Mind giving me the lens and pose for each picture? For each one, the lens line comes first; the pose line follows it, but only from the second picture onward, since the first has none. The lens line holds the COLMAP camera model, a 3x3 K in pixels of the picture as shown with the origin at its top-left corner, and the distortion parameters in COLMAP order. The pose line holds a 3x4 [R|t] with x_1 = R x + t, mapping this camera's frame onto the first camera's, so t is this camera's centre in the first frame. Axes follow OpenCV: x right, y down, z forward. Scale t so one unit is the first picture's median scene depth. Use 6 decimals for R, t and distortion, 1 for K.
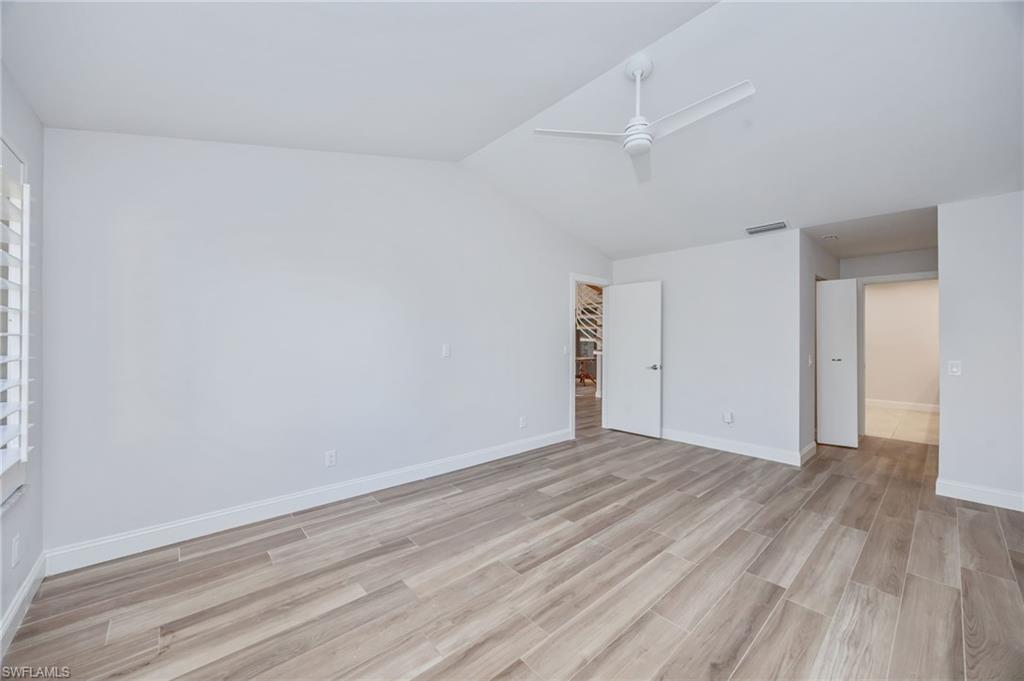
lens RADIAL K [[390.4, 0, 512.6], [0, 390.4, 339.2], [0, 0, 1]] dist [0.000111, -0.000016]
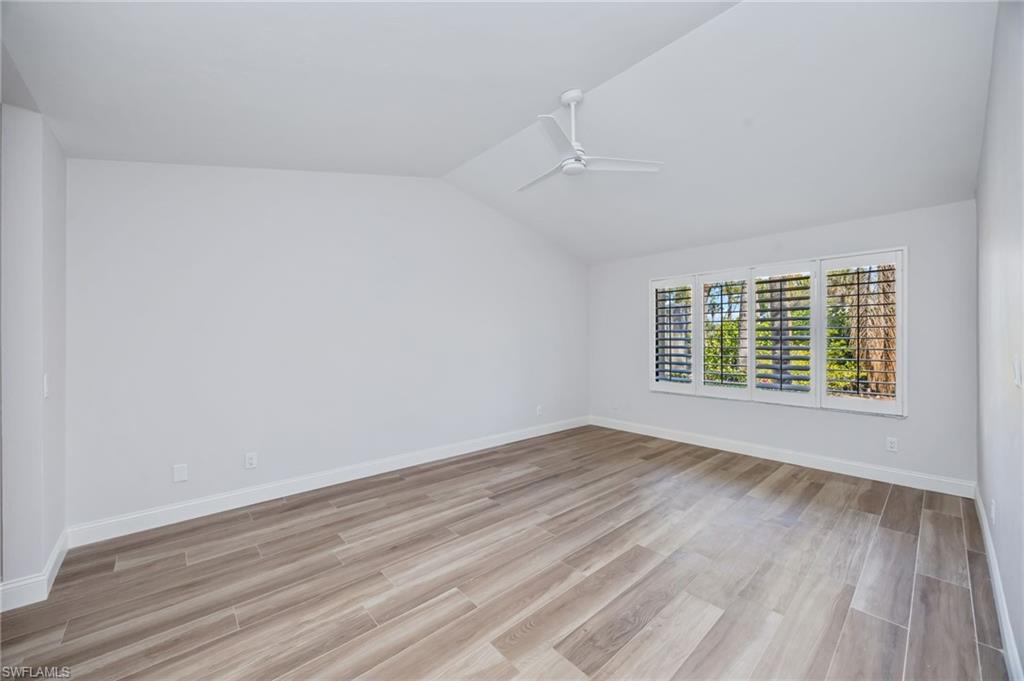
lens RADIAL K [[390.4, 0, 511.7], [0, 390.4, 339.6], [0, 0, 1]] dist [0.000111, -0.000016]
pose [[-0.999968, -0.003056, -0.007388, 0.486088], [-0.003051, 0.999995, -0.000661, 0.000385], [0.007390, -0.000639, -0.999972, 2.038990]]
